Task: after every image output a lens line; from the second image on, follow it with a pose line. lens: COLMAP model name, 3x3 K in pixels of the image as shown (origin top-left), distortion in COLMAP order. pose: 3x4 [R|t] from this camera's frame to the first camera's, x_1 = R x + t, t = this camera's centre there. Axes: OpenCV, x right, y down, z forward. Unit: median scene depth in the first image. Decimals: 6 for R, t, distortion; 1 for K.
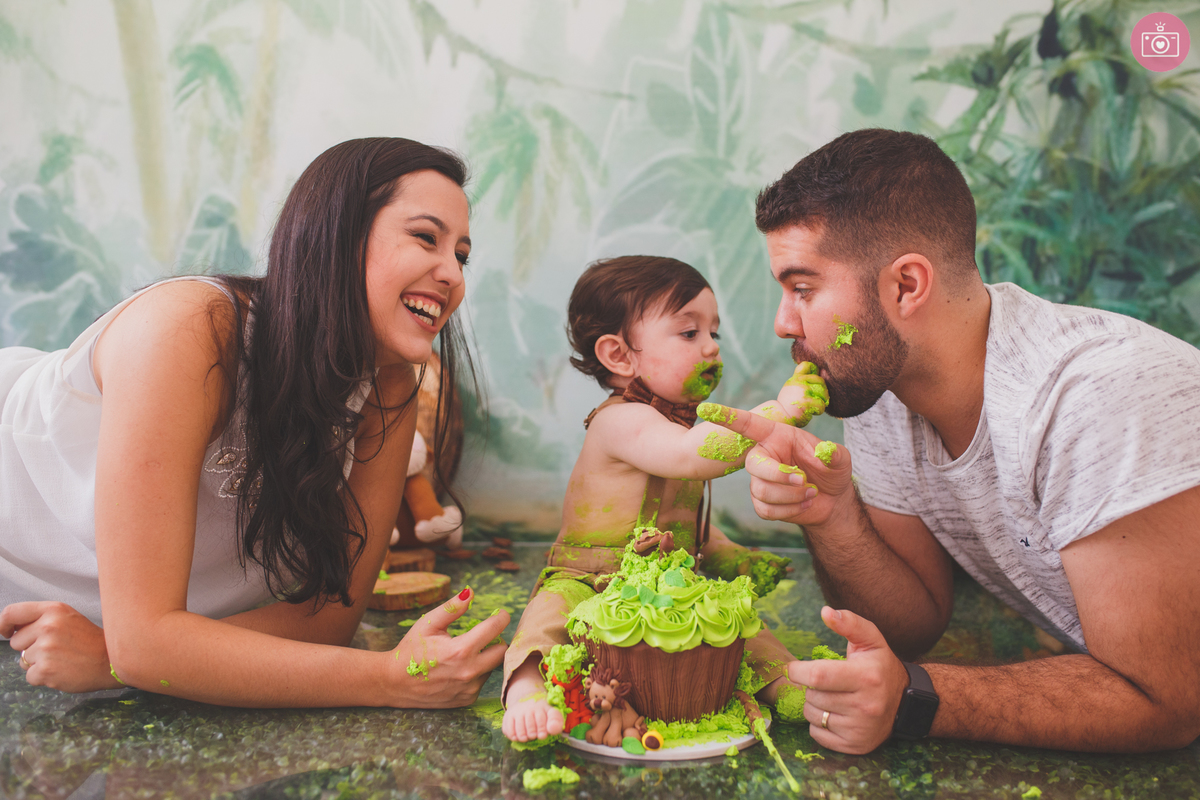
lens RADIAL K [[1158.7, 0, 609.5], [0, 1158.7, 386.9], [0, 0, 1]] dist [-0.024232, 0.000000]
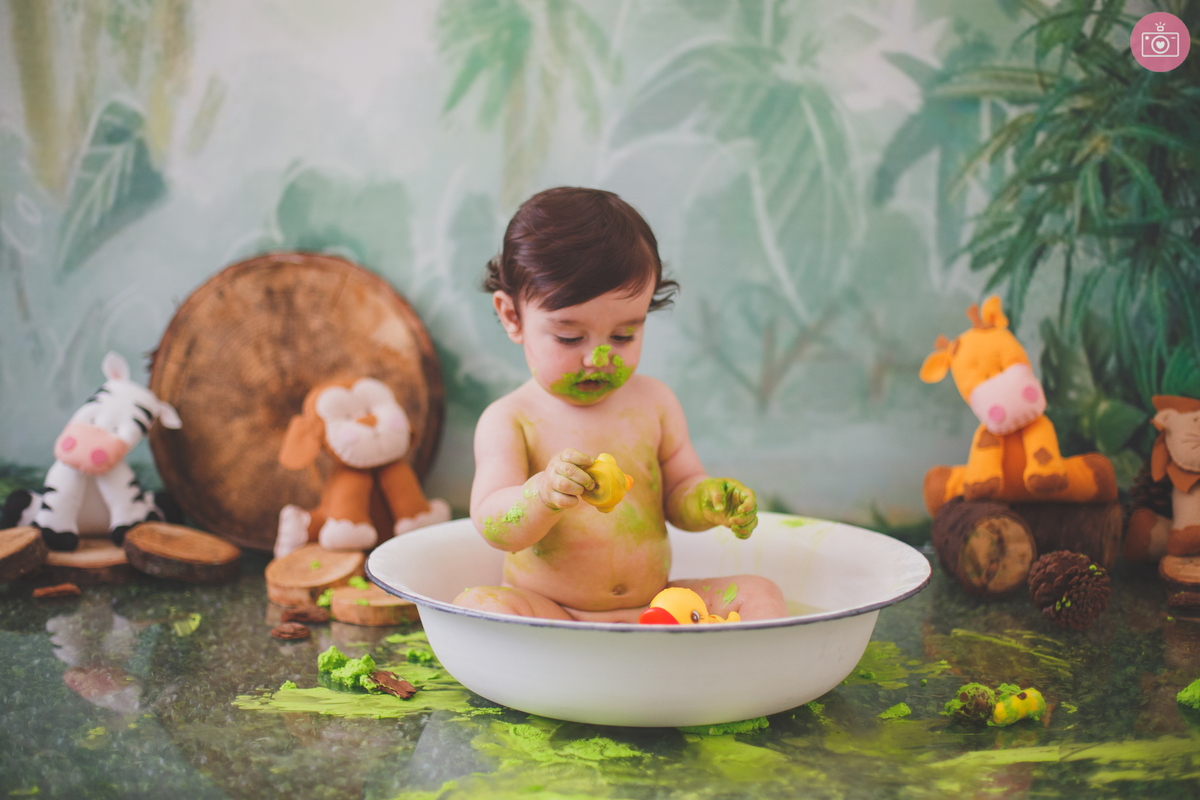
lens RADIAL K [[1838.7, 0, 596.5], [0, 1838.7, 388.1], [0, 0, 1]] dist [-0.122382, 0.000000]
pose [[0.999912, -0.012933, 0.002784, -0.024502], [0.012775, 0.998615, 0.051030, -0.032539], [-0.003440, -0.050990, 0.998693, -0.239325]]
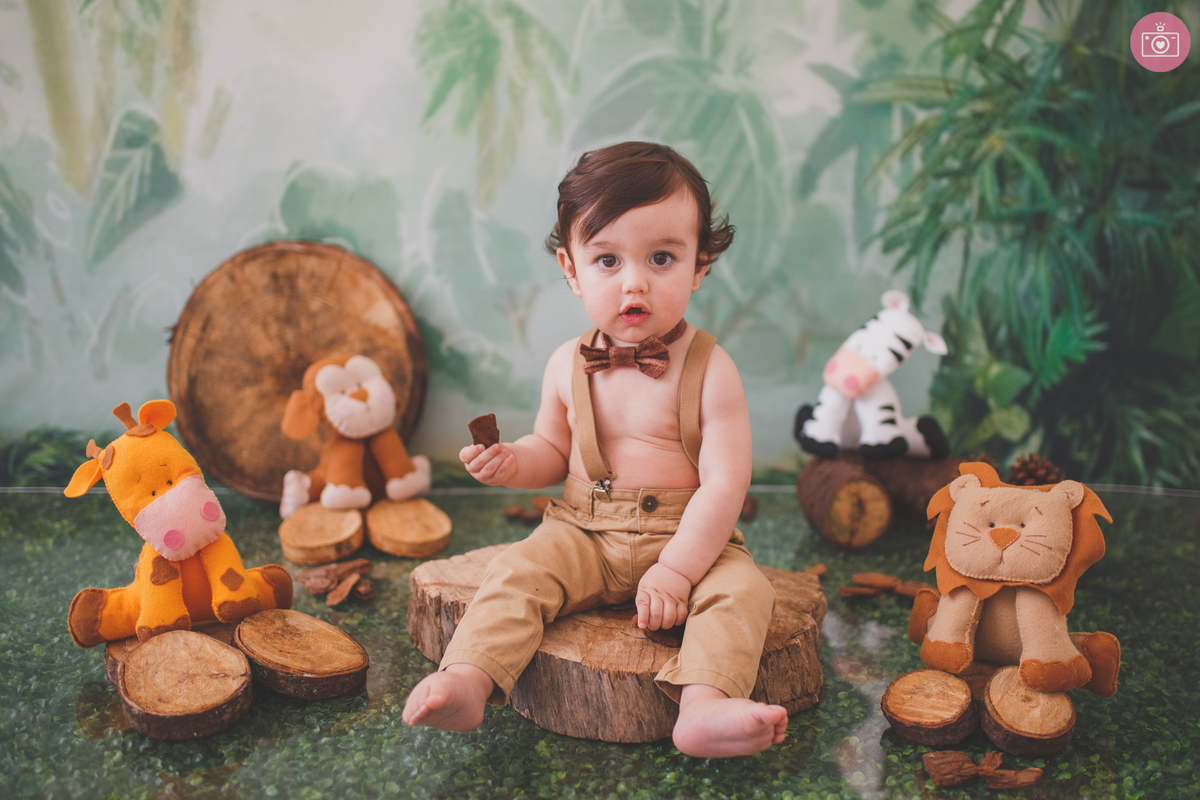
lens RADIAL K [[1300.6, 0, 612.3], [0, 1300.6, 390.0], [0, 0, 1]] dist [-0.024652, 0.000000]
pose [[0.999154, -0.025553, 0.032212, -0.014571], [0.021245, 0.991595, 0.127621, -0.074412], [-0.035203, -0.126829, 0.991300, -0.019182]]
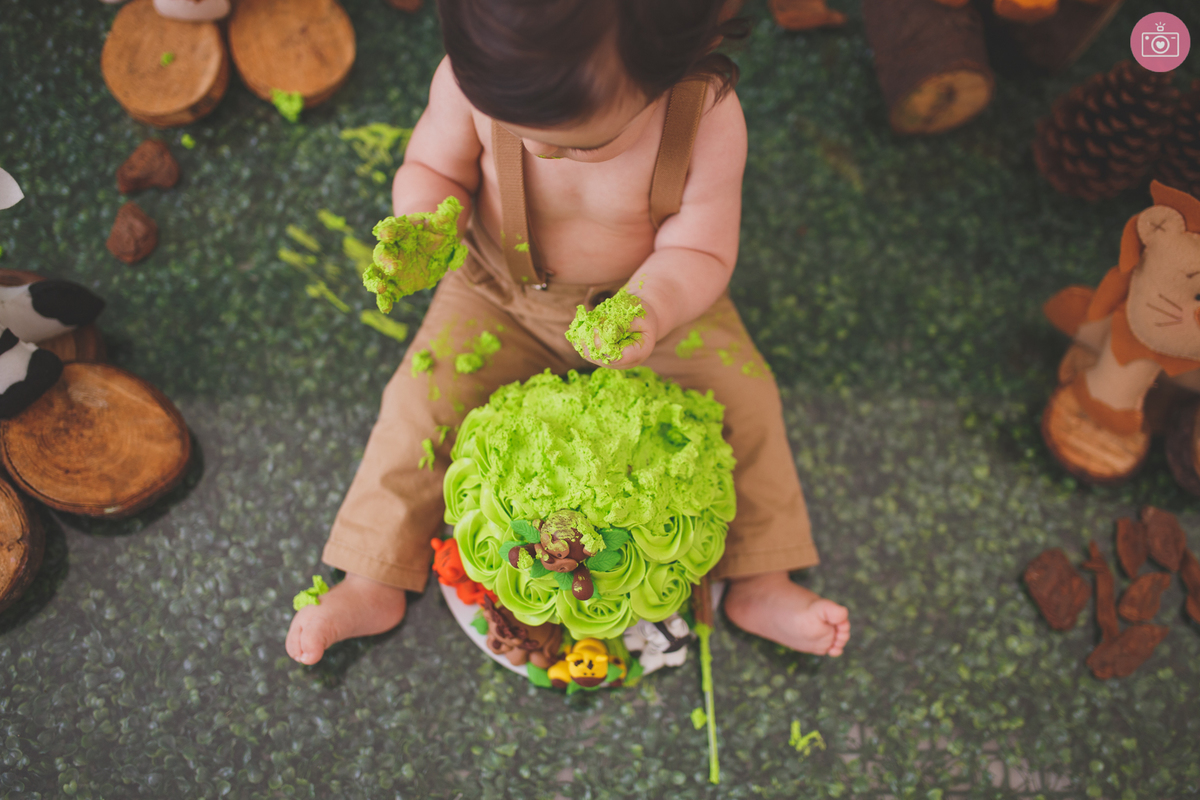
lens RADIAL K [[1158.7, 0, 604.6], [0, 1158.7, 390.0], [0, 0, 1]] dist [-0.024232, 0.000000]
pose [[0.999106, -0.003259, 0.042154, -0.005033], [-0.036317, 0.444343, 0.895120, -0.296119], [-0.021648, -0.895851, 0.443828, 0.486874]]
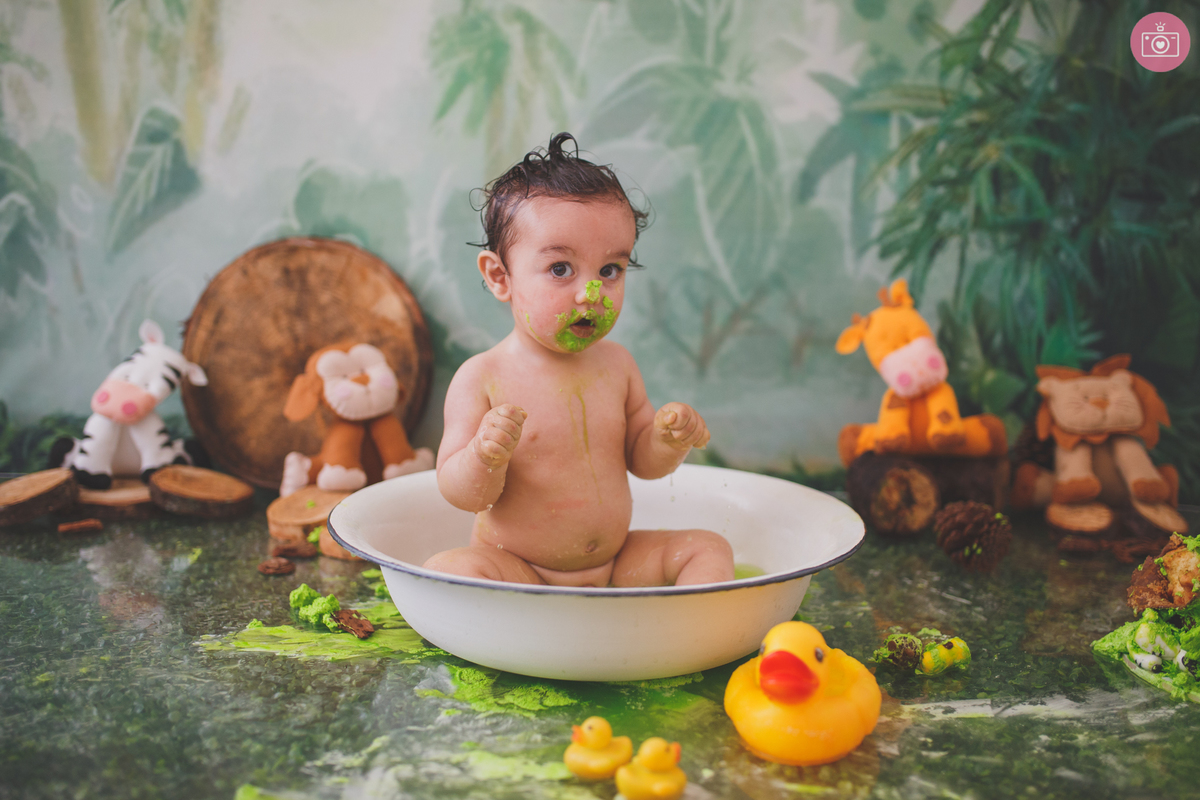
lens RADIAL K [[1158.7, 0, 604.4], [0, 1158.7, 391.1], [0, 0, 1]] dist [-0.024232, 0.000000]
pose [[0.999949, -0.002041, 0.009862, 0.003815], [0.001375, 0.997742, 0.067150, -0.002993], [-0.009977, -0.067133, 0.997694, 0.070364]]
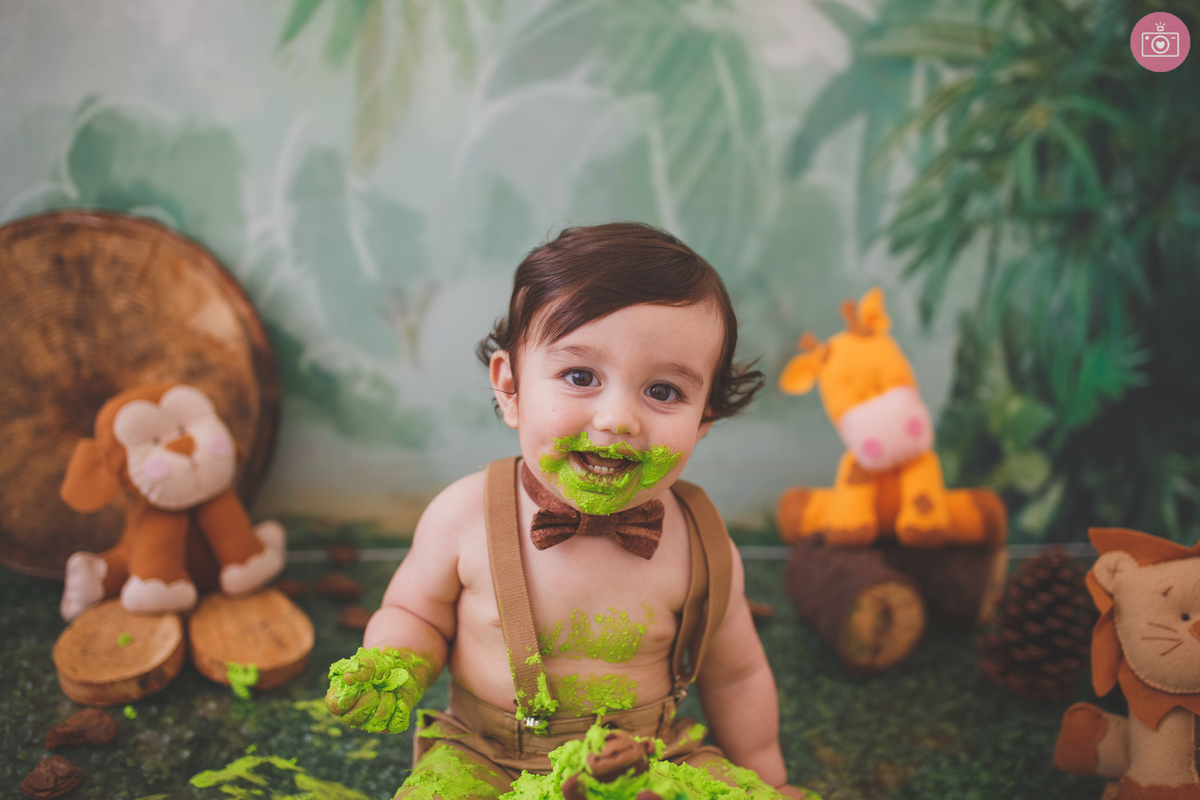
lens RADIAL K [[1158.7, 0, 599.9], [0, 1158.7, 394.6], [0, 0, 1]] dist [-0.024232, 0.000000]
pose [[0.986809, -0.010577, 0.161542, -0.053455], [-0.020830, 0.981273, 0.191491, -0.093530], [-0.160542, -0.192330, 0.968109, 0.332604]]
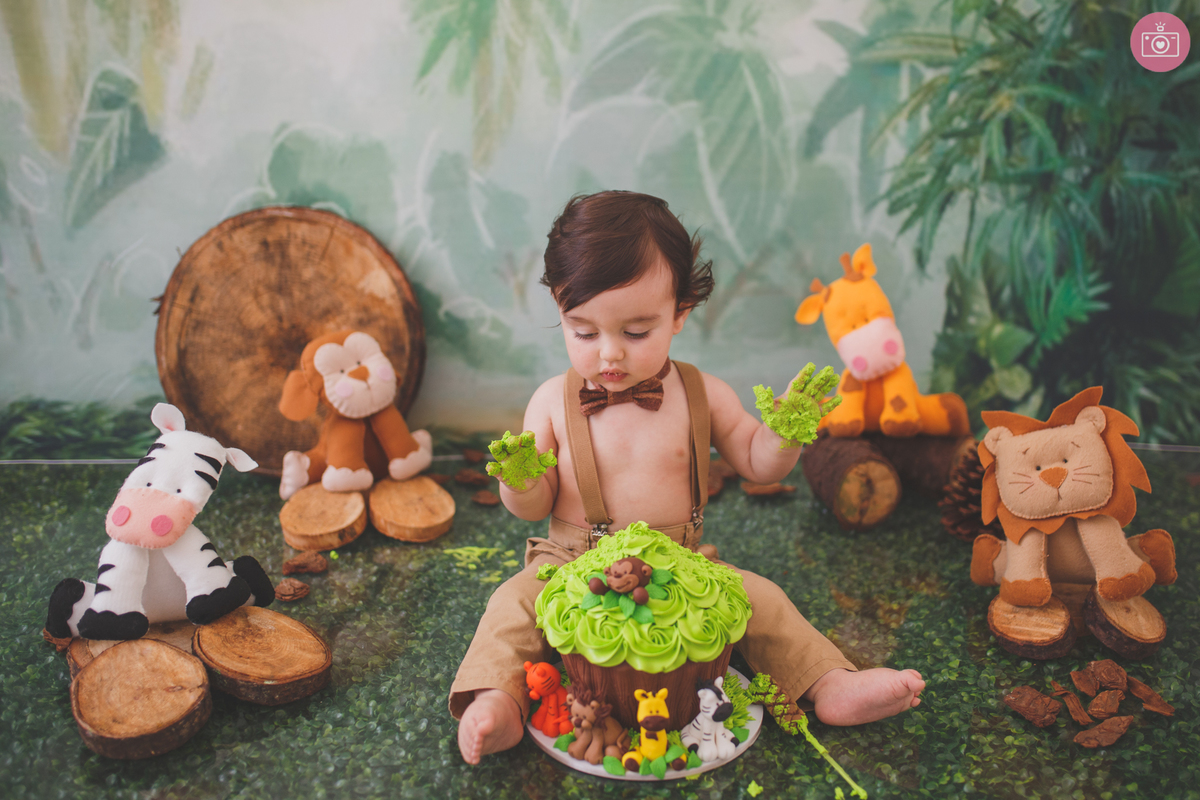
lens RADIAL K [[1241.5, 0, 630.3], [0, 1241.5, 356.3], [0, 0, 1]] dist [-0.022246, 0.000000]
pose [[0.996562, -0.038742, 0.073237, -0.040101], [0.022911, 0.978332, 0.205773, -0.141042], [-0.079623, -0.203387, 0.975855, 0.055700]]
